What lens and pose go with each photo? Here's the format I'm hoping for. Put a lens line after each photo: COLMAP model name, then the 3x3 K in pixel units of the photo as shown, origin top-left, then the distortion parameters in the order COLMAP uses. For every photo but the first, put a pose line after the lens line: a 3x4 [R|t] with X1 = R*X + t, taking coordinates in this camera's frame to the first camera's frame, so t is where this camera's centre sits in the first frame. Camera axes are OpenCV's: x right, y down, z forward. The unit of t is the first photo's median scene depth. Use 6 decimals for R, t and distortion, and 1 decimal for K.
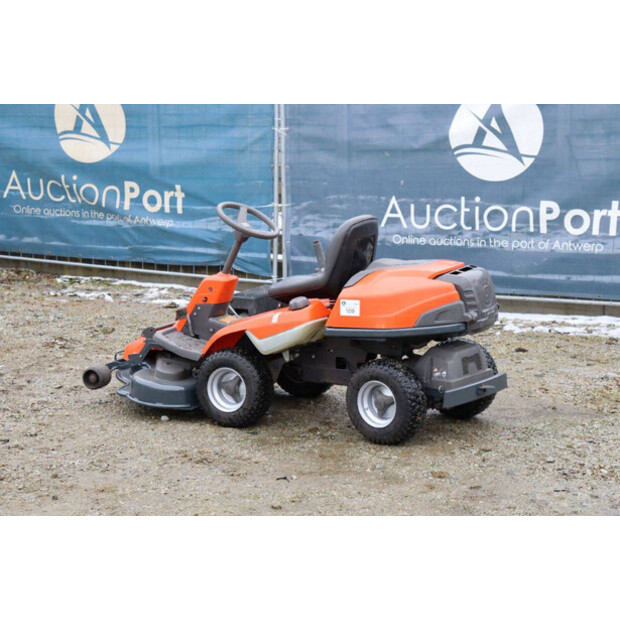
lens RADIAL K [[1333.6, 0, 309.5], [0, 1333.6, 313.0], [0, 0, 1]] dist [0.388943, 0.000000]
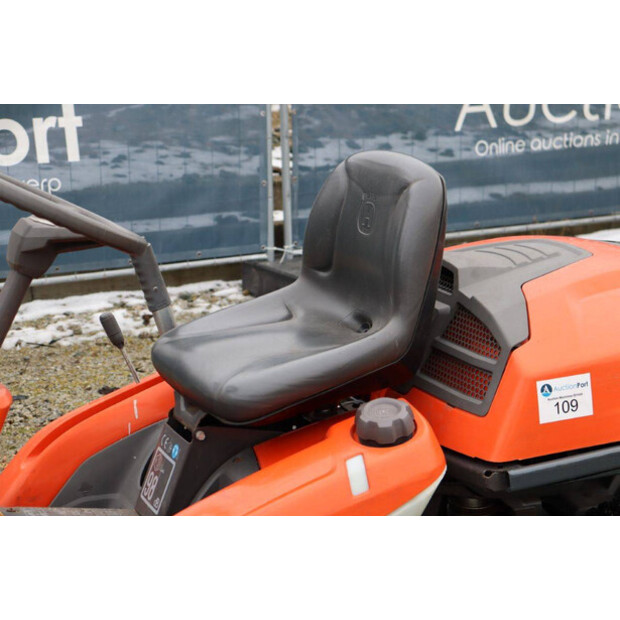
lens RADIAL K [[1444.3, 0, 326.0], [0, 1444.3, 307.8], [0, 0, 1]] dist [0.401600, 0.000000]
pose [[0.585896, -0.187570, 0.788380, -0.285515], [0.142193, 0.981547, 0.127856, -0.079382], [-0.797814, 0.037192, 0.601755, 0.712223]]
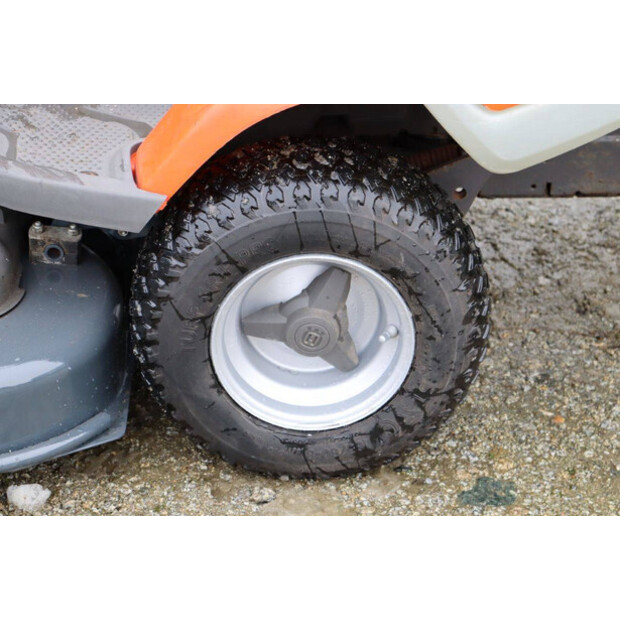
lens RADIAL K [[1444.3, 0, 310.8], [0, 1444.3, 314.7], [0, 0, 1]] dist [0.401600, 0.000000]
pose [[0.852113, -0.251979, 0.458704, -0.160697], [0.063525, 0.919782, 0.387255, -0.037678], [-0.519488, -0.300846, 0.799765, 0.753120]]
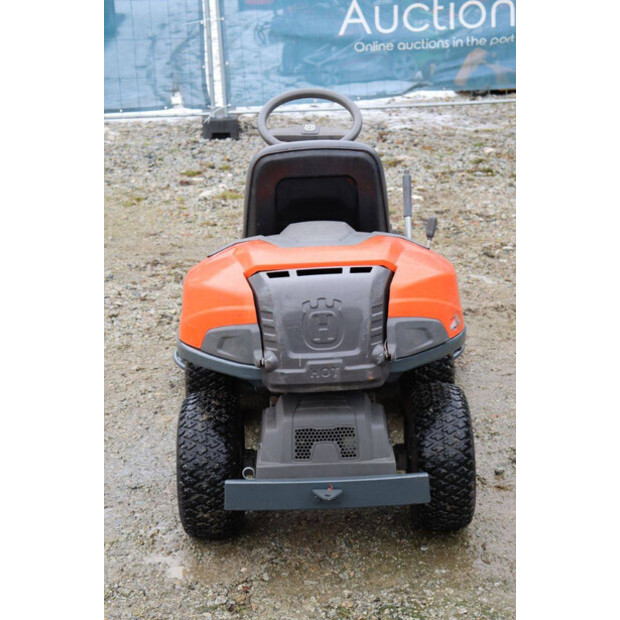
lens RADIAL K [[1380.6, 0, 310.2], [0, 1380.6, 311.9], [0, 0, 1]] dist [0.356195, 0.000000]
pose [[0.505460, 0.247036, -0.826730, 0.511830], [-0.117677, 0.968923, 0.217577, -0.121604], [0.854788, -0.012689, 0.518823, 0.636770]]
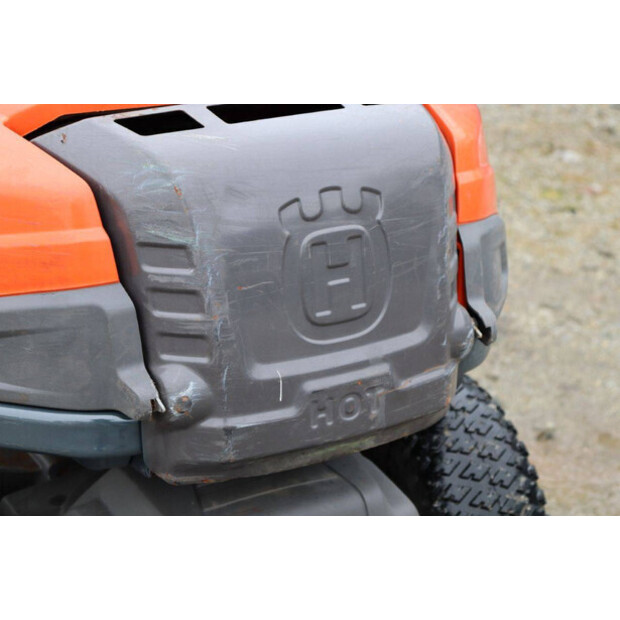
lens RADIAL K [[1444.3, 0, 315.2], [0, 1444.3, 308.8], [0, 0, 1]] dist [0.401600, 0.000000]
pose [[0.866010, 0.241073, -0.438075, 0.189633], [-0.140712, 0.958194, 0.249126, -0.049800], [0.479819, -0.154103, 0.863728, 0.744019]]
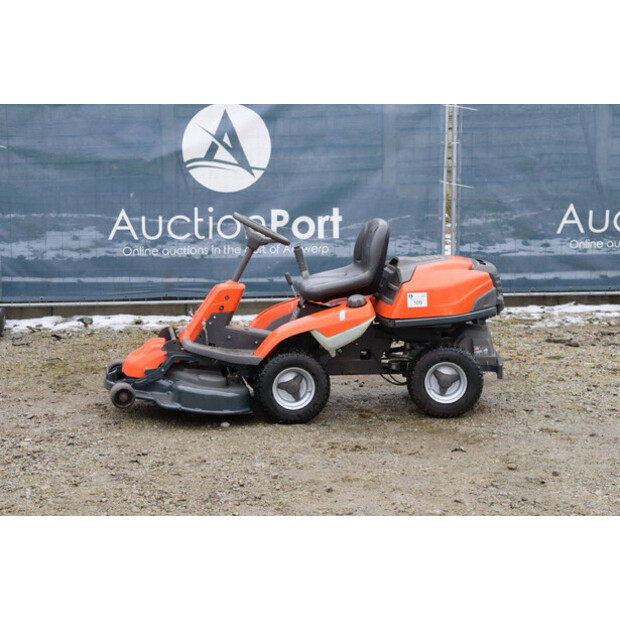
lens RADIAL K [[1444.3, 0, 311.5], [0, 1444.3, 297.9], [0, 0, 1]] dist [0.401600, 0.000000]
pose [[0.797637, -0.069273, 0.599146, -0.682471], [0.086908, 0.996216, -0.000519, -0.011271], [-0.596843, 0.052484, 0.800640, 0.065060]]
